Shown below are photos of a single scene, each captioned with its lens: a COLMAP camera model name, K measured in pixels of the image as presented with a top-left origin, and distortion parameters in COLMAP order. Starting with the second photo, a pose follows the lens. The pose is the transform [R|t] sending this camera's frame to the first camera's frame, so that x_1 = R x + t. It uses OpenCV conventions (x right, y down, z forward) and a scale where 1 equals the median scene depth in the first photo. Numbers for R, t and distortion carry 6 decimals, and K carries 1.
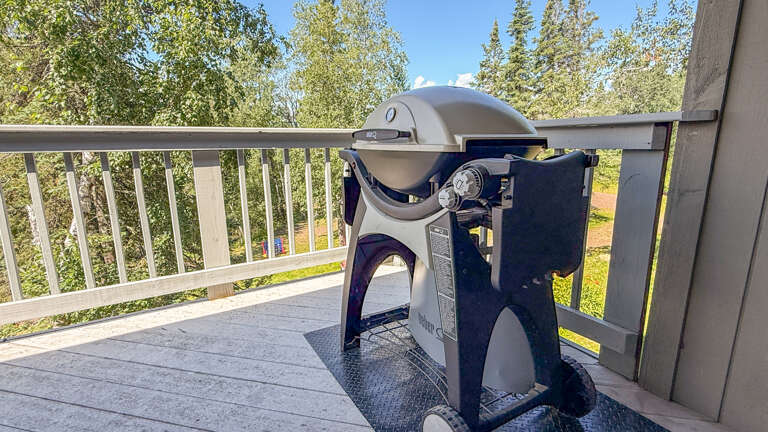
lens RADIAL K [[371.8, 0, 384.5], [0, 371.8, 217.6], [0, 0, 1]] dist [-0.000959, -0.000634]
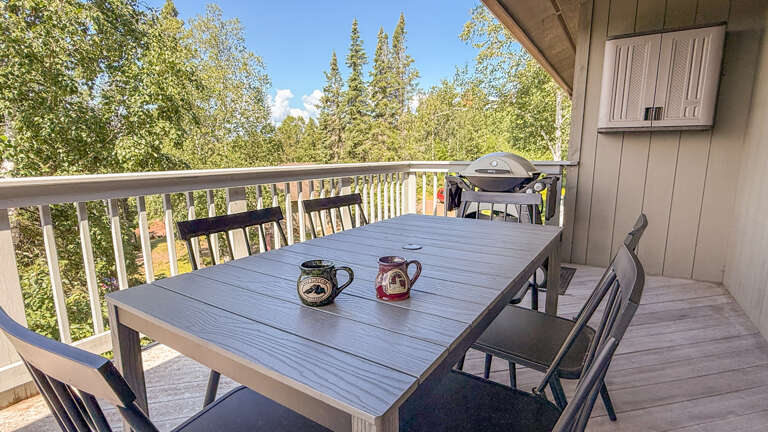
lens RADIAL K [[371.8, 0, 384.9], [0, 371.8, 218.2], [0, 0, 1]] dist [-0.000959, -0.000634]
pose [[0.894994, -0.076358, 0.439495, -0.105941], [0.092729, 0.995565, -0.015864, 0.004848], [-0.436334, 0.054952, 0.898105, -0.058240]]
